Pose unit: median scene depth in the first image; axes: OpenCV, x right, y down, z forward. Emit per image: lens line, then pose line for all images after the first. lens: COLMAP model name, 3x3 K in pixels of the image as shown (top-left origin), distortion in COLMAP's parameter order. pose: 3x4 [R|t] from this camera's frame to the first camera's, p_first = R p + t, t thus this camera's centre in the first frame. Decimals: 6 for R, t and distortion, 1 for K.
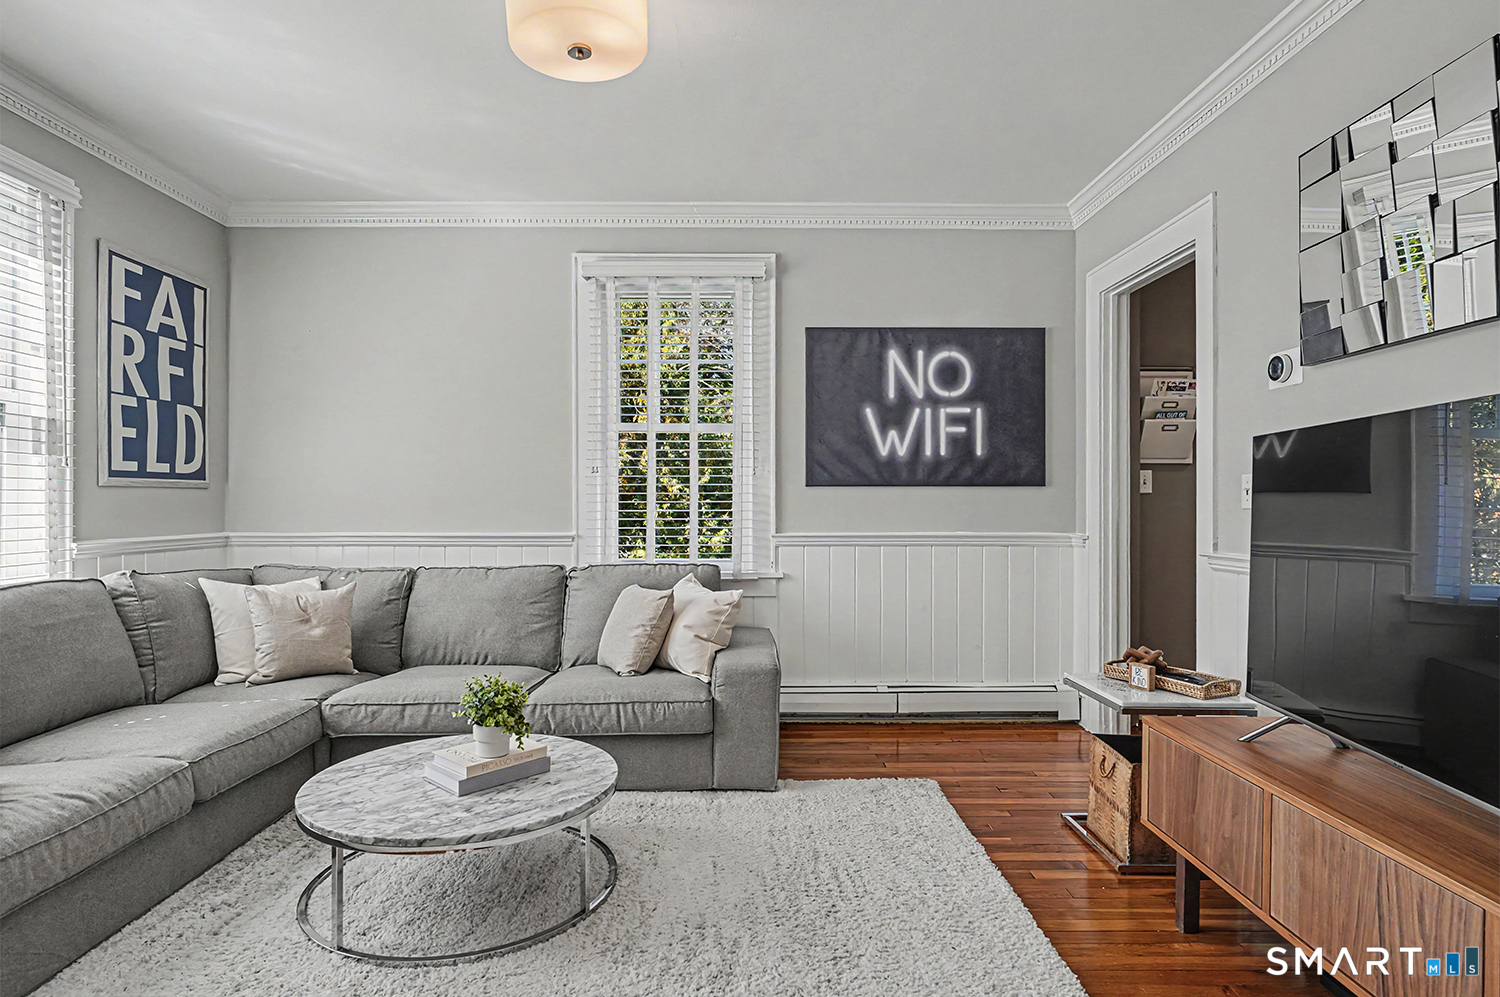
lens RADIAL K [[802.7, 0, 745.5], [0, 802.7, 501.6], [0, 0, 1]] dist [-0.017612, -0.000109]
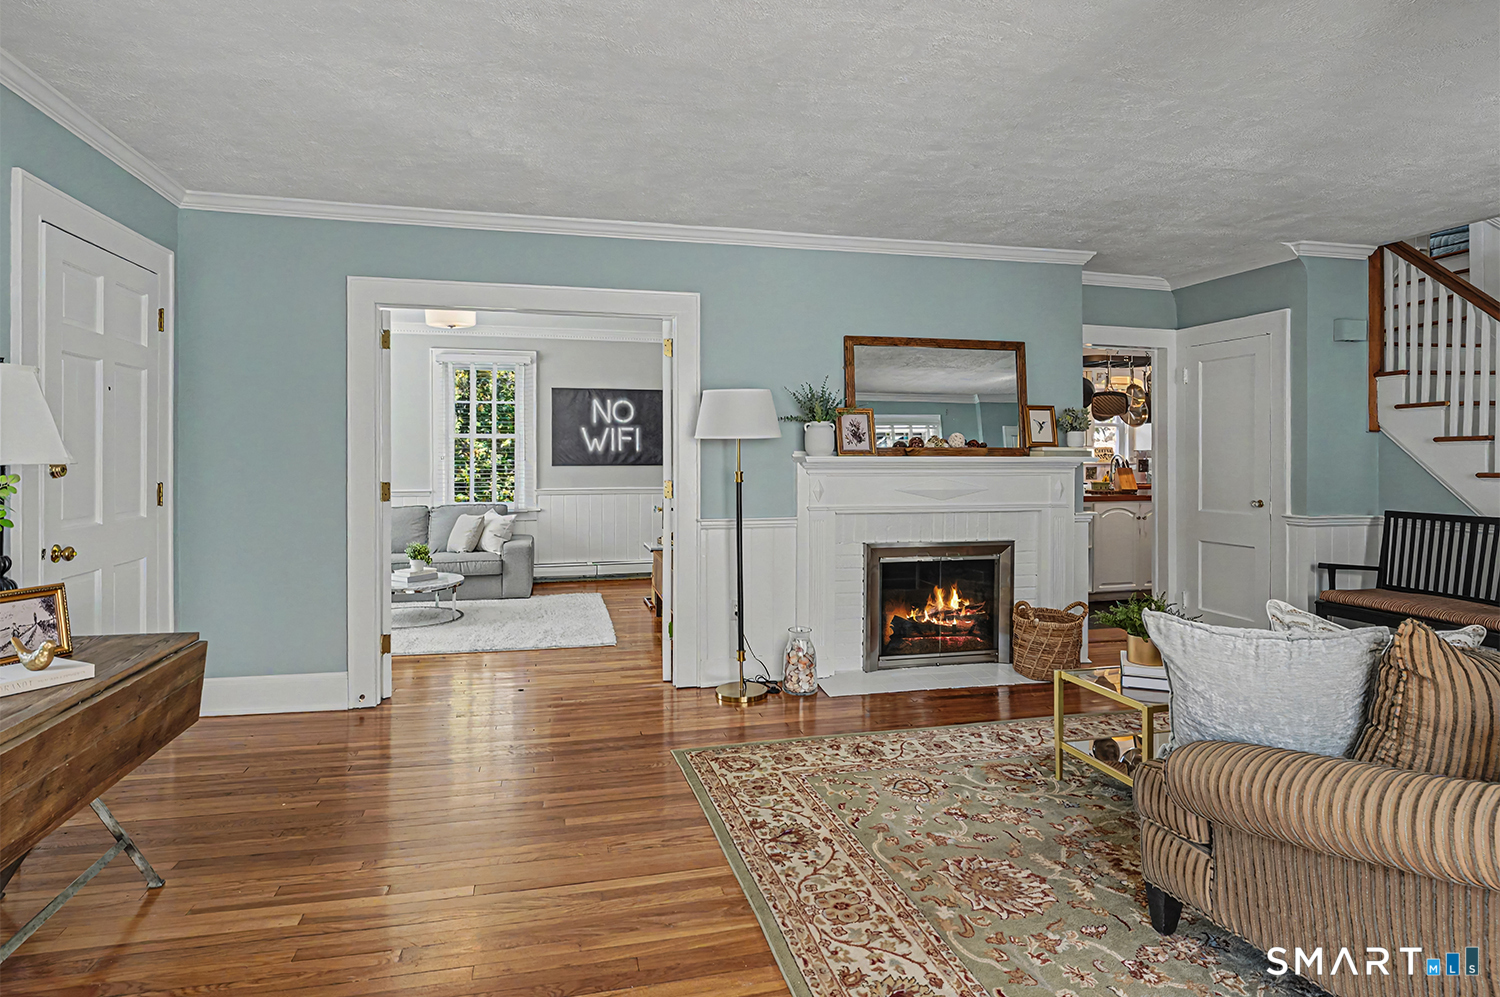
lens RADIAL K [[802.7, 0, 741.6], [0, 802.7, 463.3], [0, 0, 1]] dist [-0.017612, -0.000109]
pose [[0.976061, -0.003124, 0.217476, 0.102368], [0.002253, 0.999988, 0.004252, -0.033463], [-0.217487, -0.003660, 0.976056, -1.087260]]
